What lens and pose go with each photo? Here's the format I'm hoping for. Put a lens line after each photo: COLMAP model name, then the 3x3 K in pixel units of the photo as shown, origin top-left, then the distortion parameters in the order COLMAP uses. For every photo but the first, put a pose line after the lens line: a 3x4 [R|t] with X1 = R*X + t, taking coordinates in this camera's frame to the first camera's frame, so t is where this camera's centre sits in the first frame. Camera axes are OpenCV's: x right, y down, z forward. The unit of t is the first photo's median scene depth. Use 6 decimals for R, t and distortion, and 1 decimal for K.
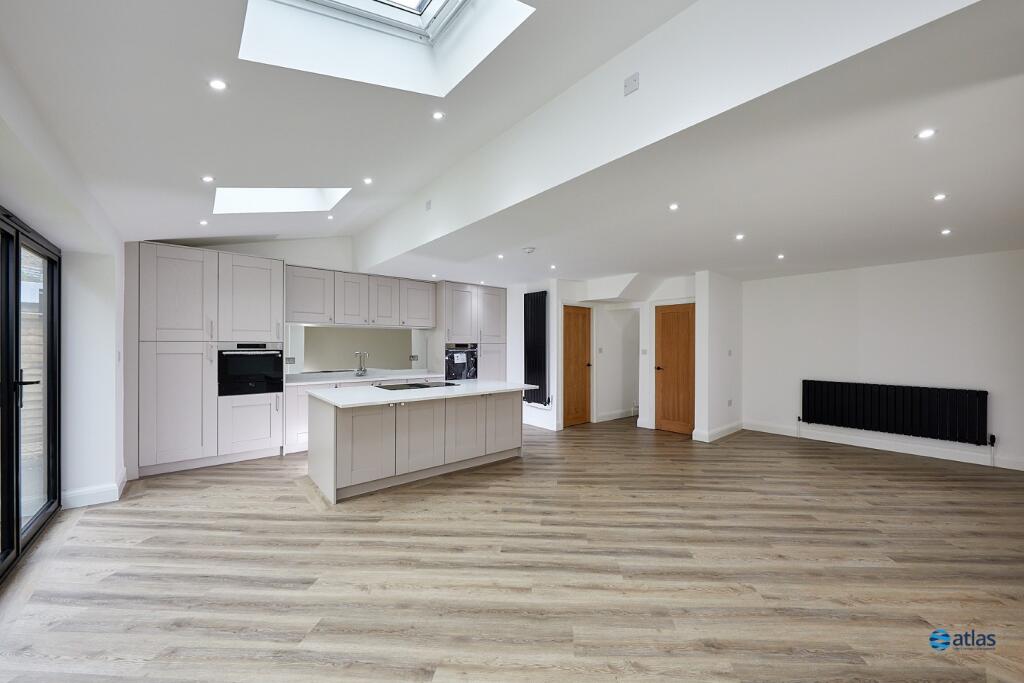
lens RADIAL K [[383.4, 0, 543.4], [0, 383.4, 344.6], [0, 0, 1]] dist [0.001239, -0.000626]
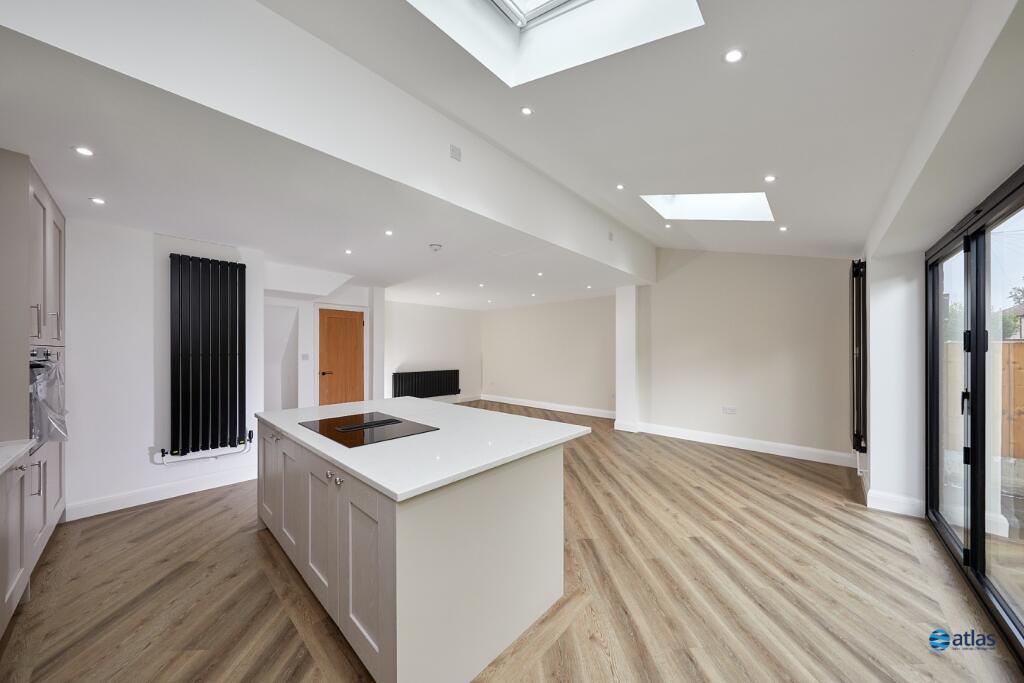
lens RADIAL K [[337.3, 0, 513.0], [0, 337.3, 349.8], [0, 0, 1]] dist [0.000486, 0.000054]
pose [[-0.089461, -0.004822, 0.995979, -0.799300], [-0.001630, 0.999988, 0.004695, -0.003624], [-0.995989, -0.001203, -0.089468, 0.817684]]
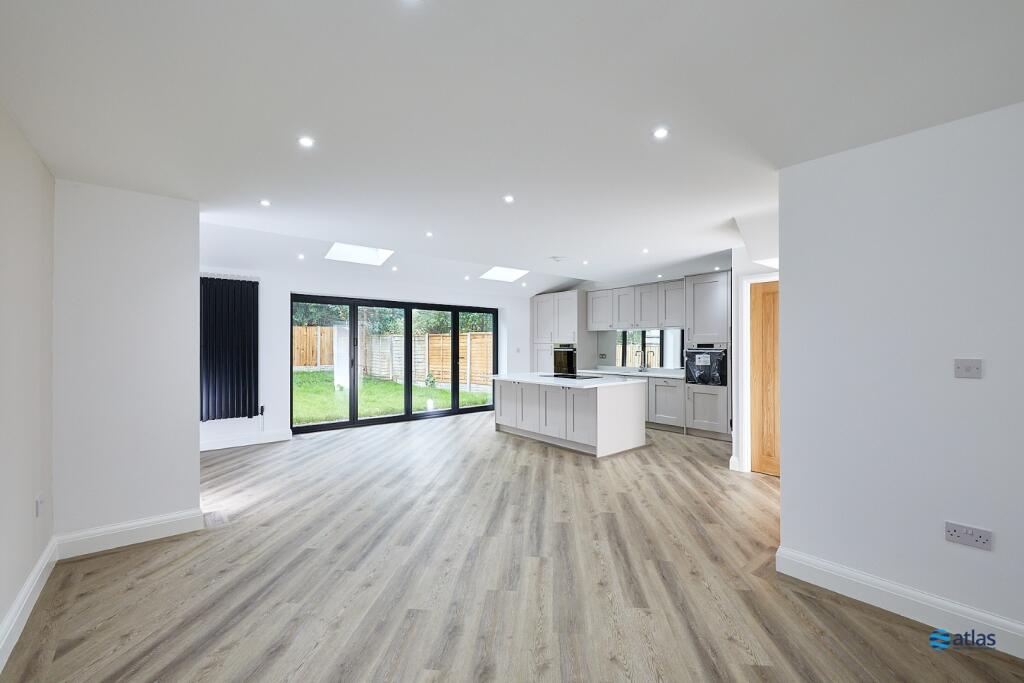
lens RADIAL K [[430.8, 0, 511.5], [0, 430.8, 342.4], [0, 0, 1]] dist [0.014625, 0.000022]
pose [[-0.063074, -0.009006, -0.997968, 1.110042], [0.002673, 0.999954, -0.009193, 0.004577], [0.998005, -0.003247, -0.063047, 0.872999]]
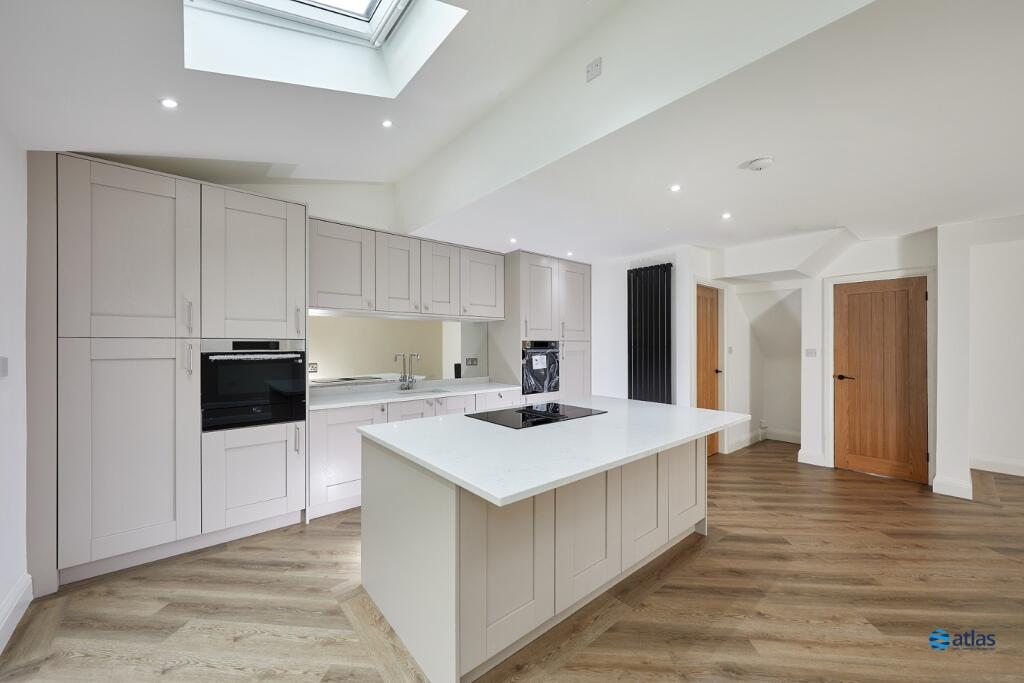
lens RADIAL K [[383.4, 0, 509.0], [0, 383.4, 344.6], [0, 0, 1]] dist [0.001239, -0.000626]
pose [[0.998889, -0.003373, -0.047002, -0.334470], [0.003472, 0.999992, 0.002033, 0.002183], [0.046995, -0.002194, 0.998893, 0.415624]]
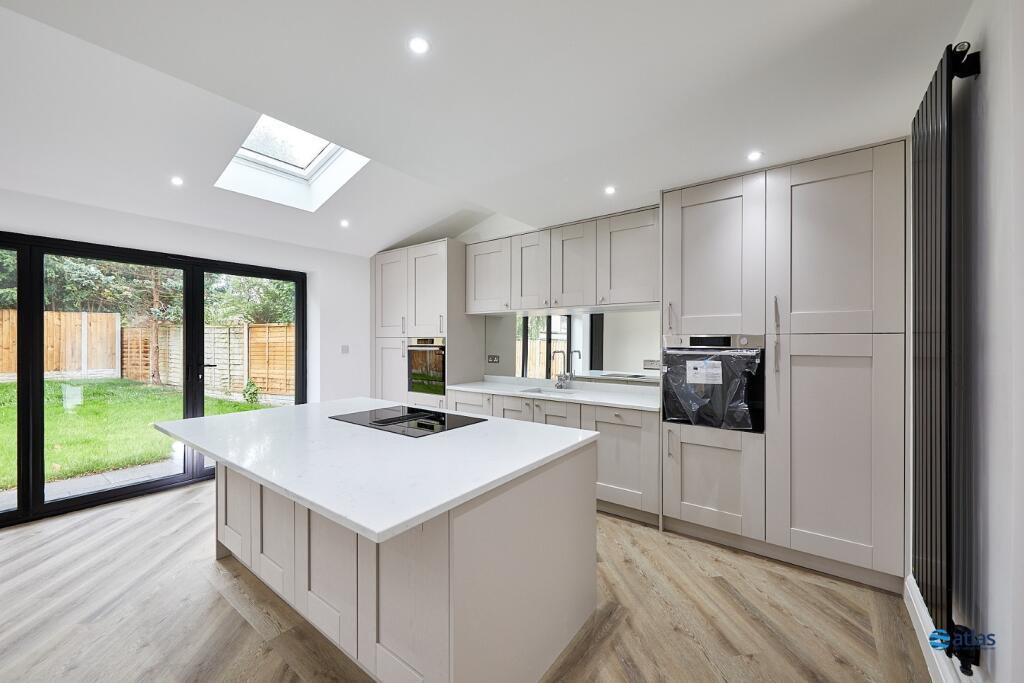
lens RADIAL K [[395.8, 0, 513.6], [0, 395.8, 341.4], [0, 0, 1]] dist [0.003126, -0.000234]
pose [[0.181574, -0.000832, -0.983377, 0.211752], [0.001809, 0.999998, -0.000512, 0.004327], [0.983376, -0.001686, 0.181575, 1.018649]]
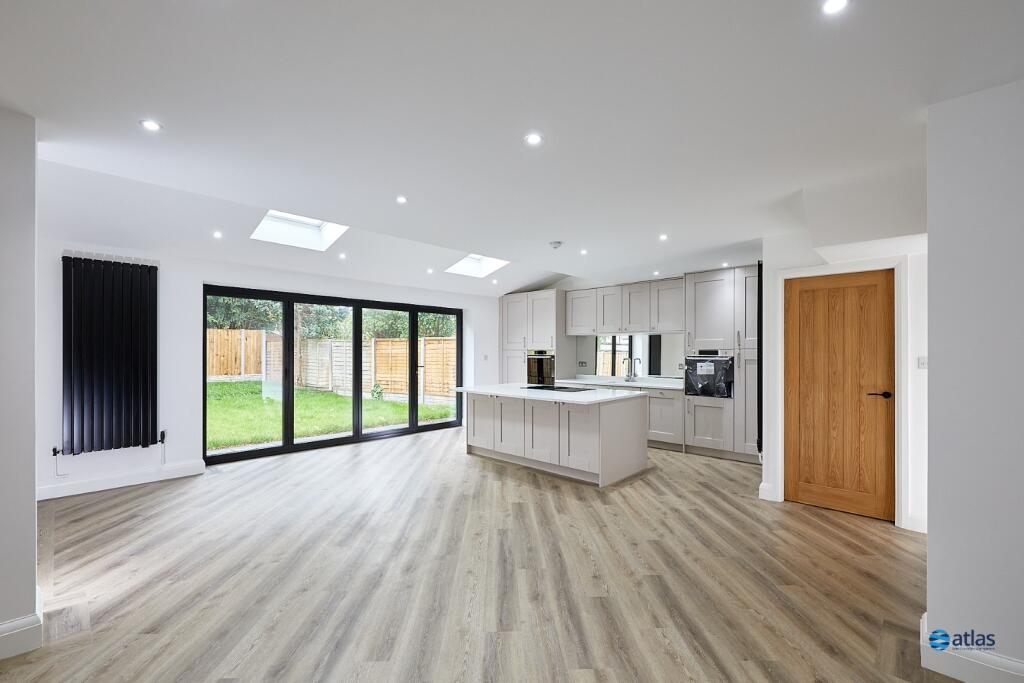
lens RADIAL K [[442.0, 0, 510.1], [0, 442.0, 351.1], [0, 0, 1]] dist [0.001631, 0.000386]
pose [[0.059577, -0.004184, -0.998215, 0.907750], [0.000583, 0.999991, -0.004156, 0.004931], [0.998224, -0.000334, 0.059579, 0.770823]]
